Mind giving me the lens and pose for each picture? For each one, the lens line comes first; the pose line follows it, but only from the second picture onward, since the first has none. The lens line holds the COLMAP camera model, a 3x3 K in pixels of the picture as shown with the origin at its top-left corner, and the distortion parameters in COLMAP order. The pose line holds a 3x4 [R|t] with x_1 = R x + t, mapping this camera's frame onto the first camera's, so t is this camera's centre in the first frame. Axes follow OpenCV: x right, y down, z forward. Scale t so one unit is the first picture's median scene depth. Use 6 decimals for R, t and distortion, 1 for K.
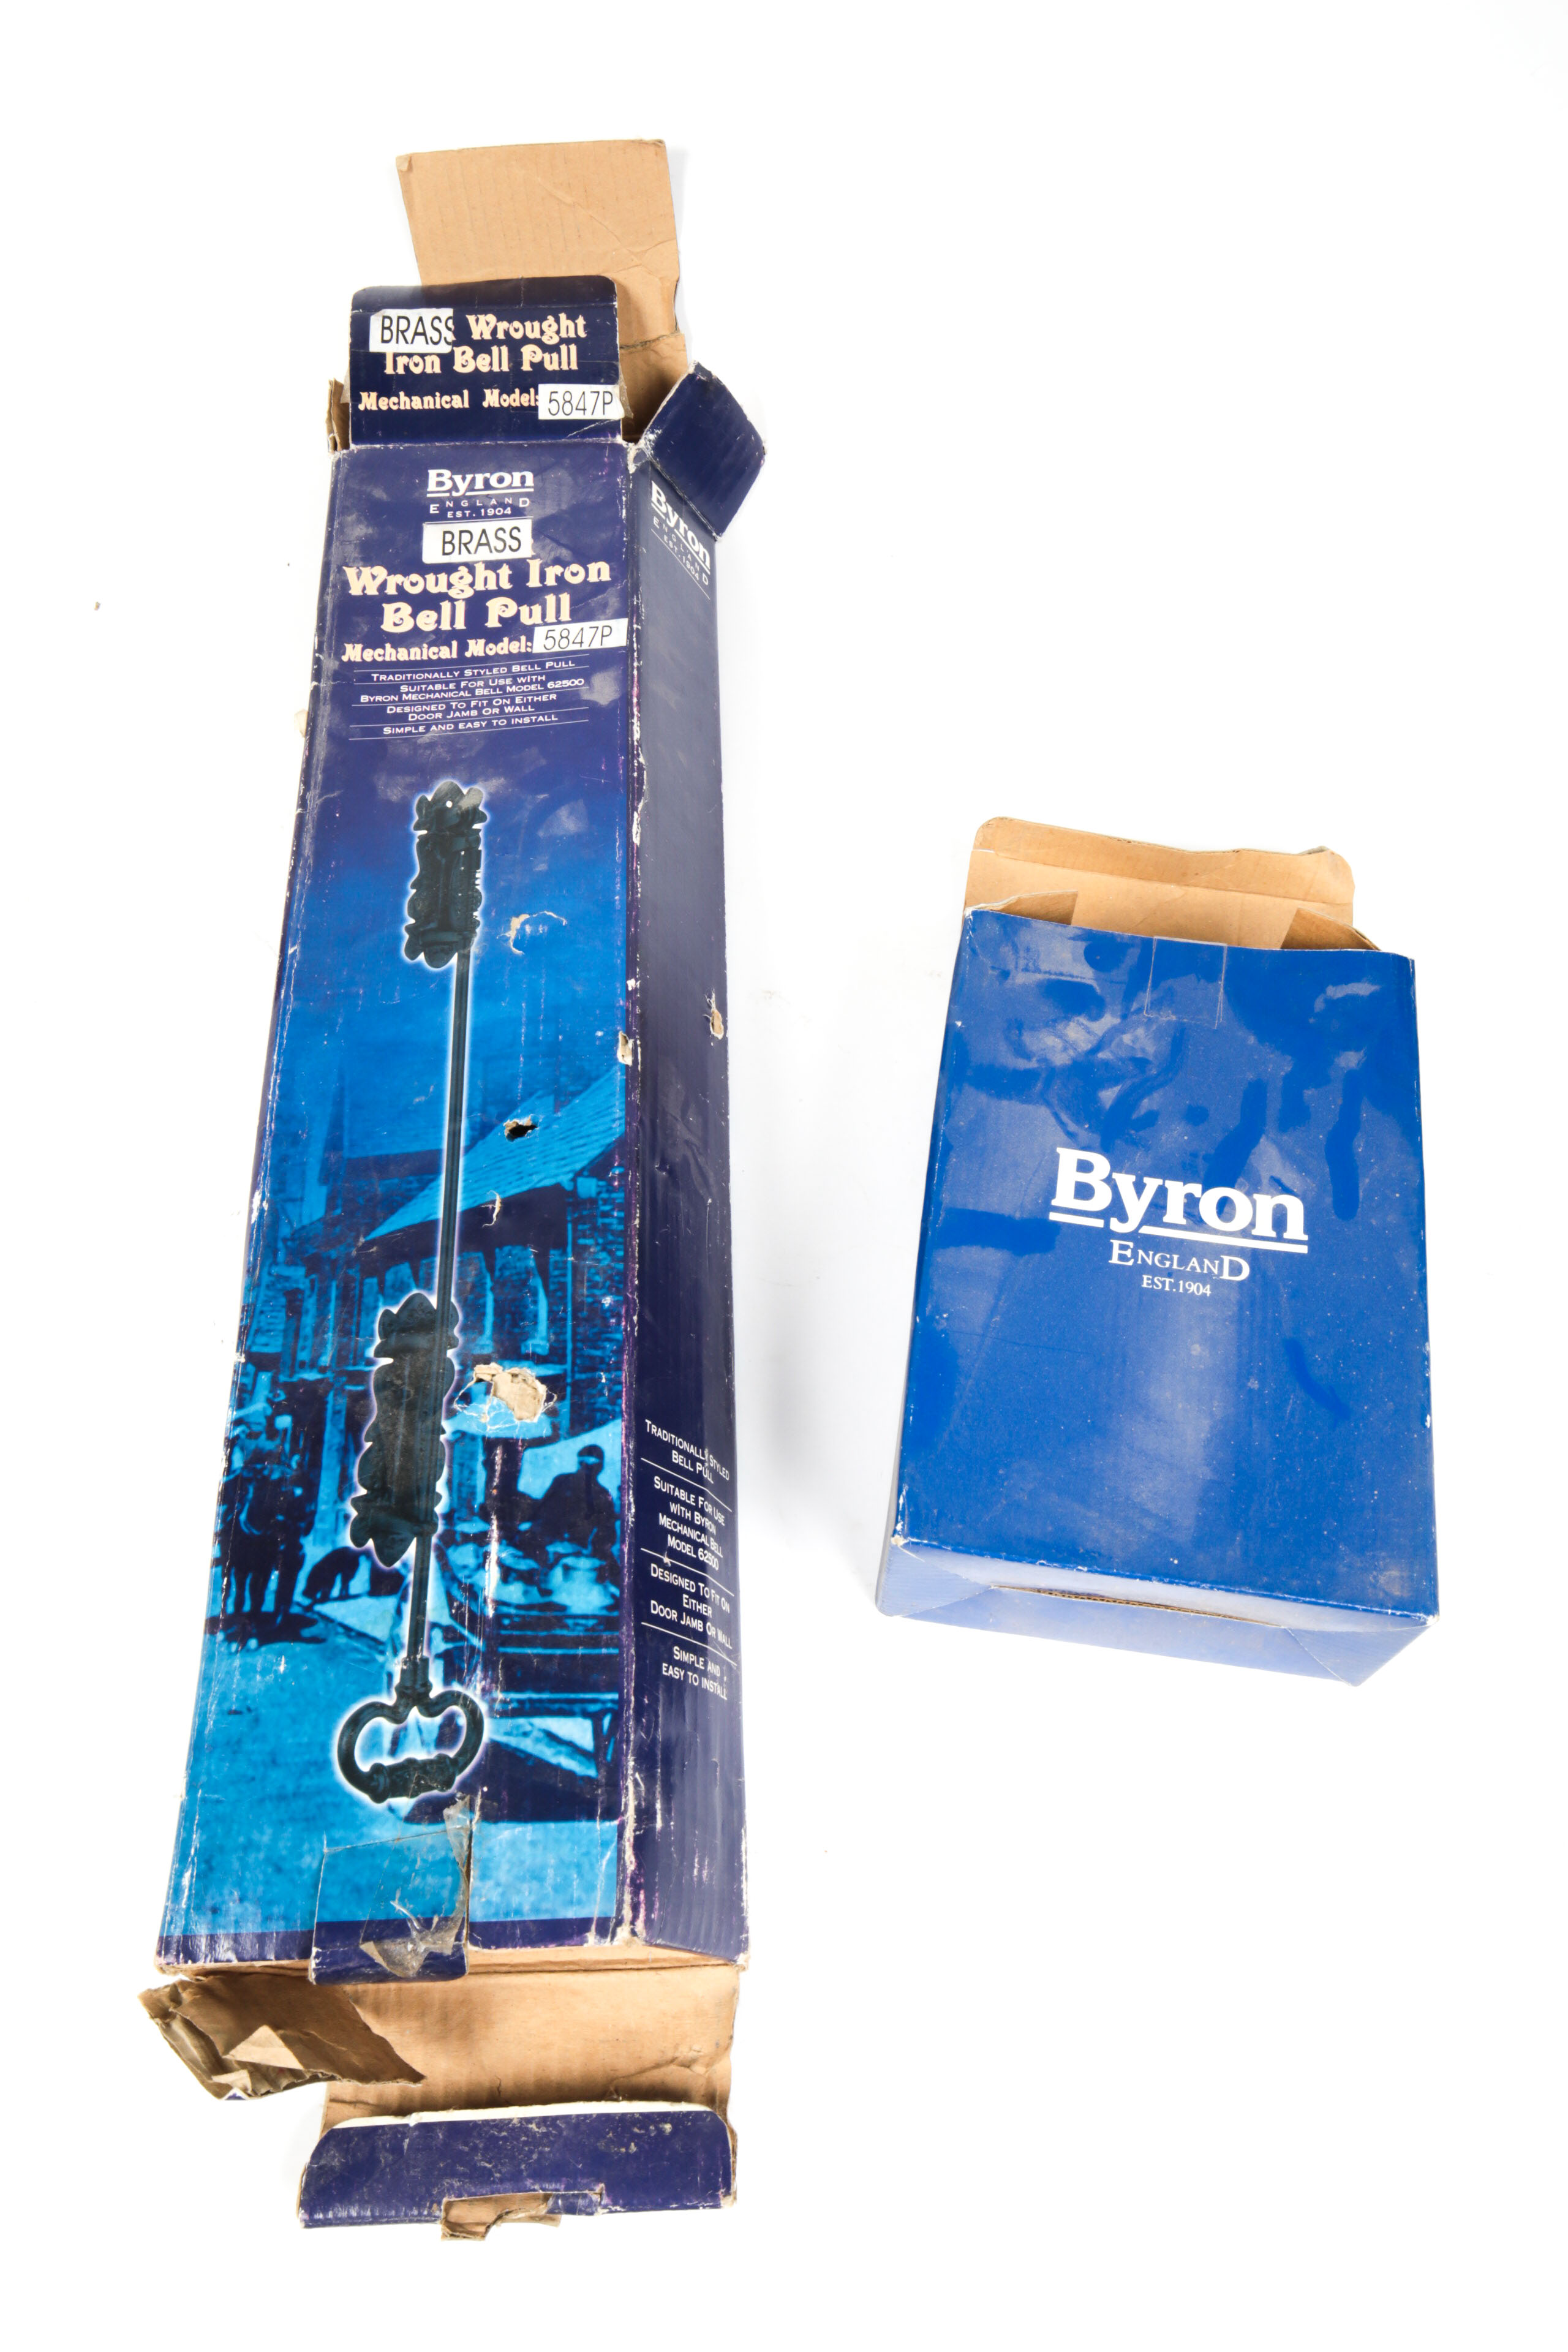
lens RADIAL K [[1786.4, 0, 784.0], [0, 1786.4, 1176.0], [0, 0, 1]] dist [0.010034, 0.002559]
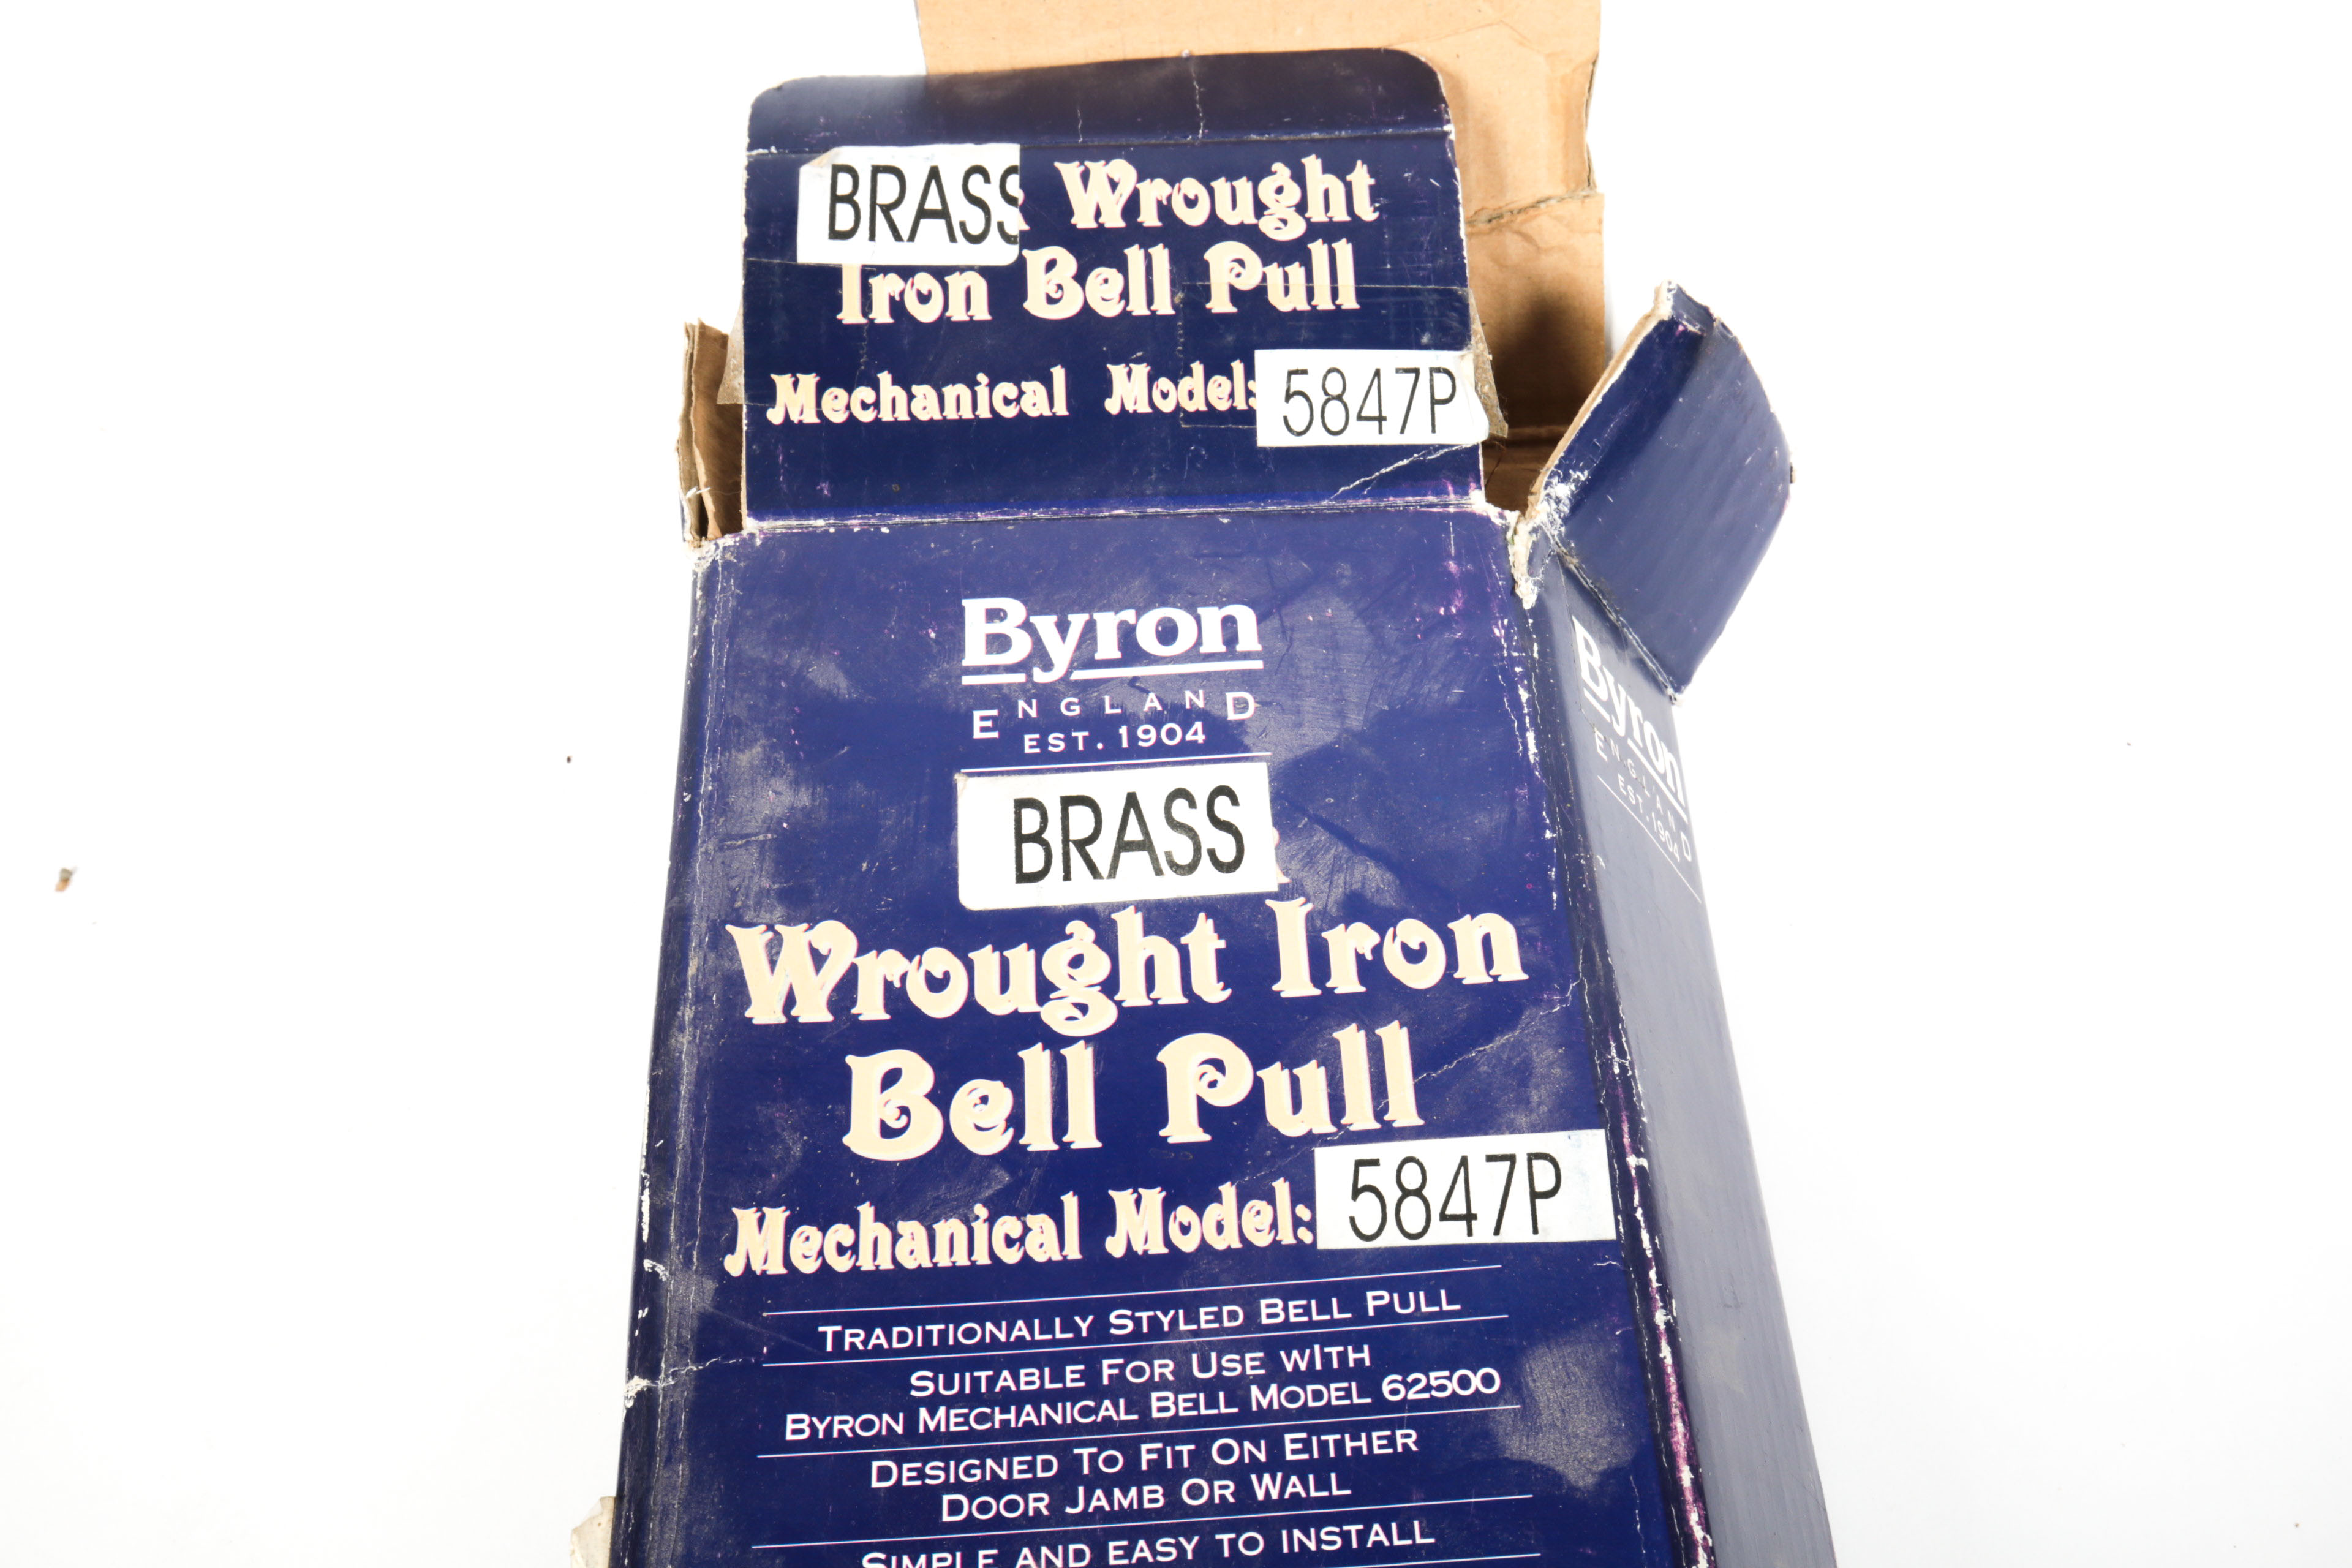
lens RADIAL K [[2200.9, 0, 1176.0], [0, 2200.9, 784.0], [0, 0, 1]] dist [0.034623, -0.002738]
pose [[0.999997, 0.000769, 0.002470, -0.170088], [-0.000606, 0.997866, -0.065290, -0.356233], [-0.002515, 0.065288, 0.997863, 0.609100]]
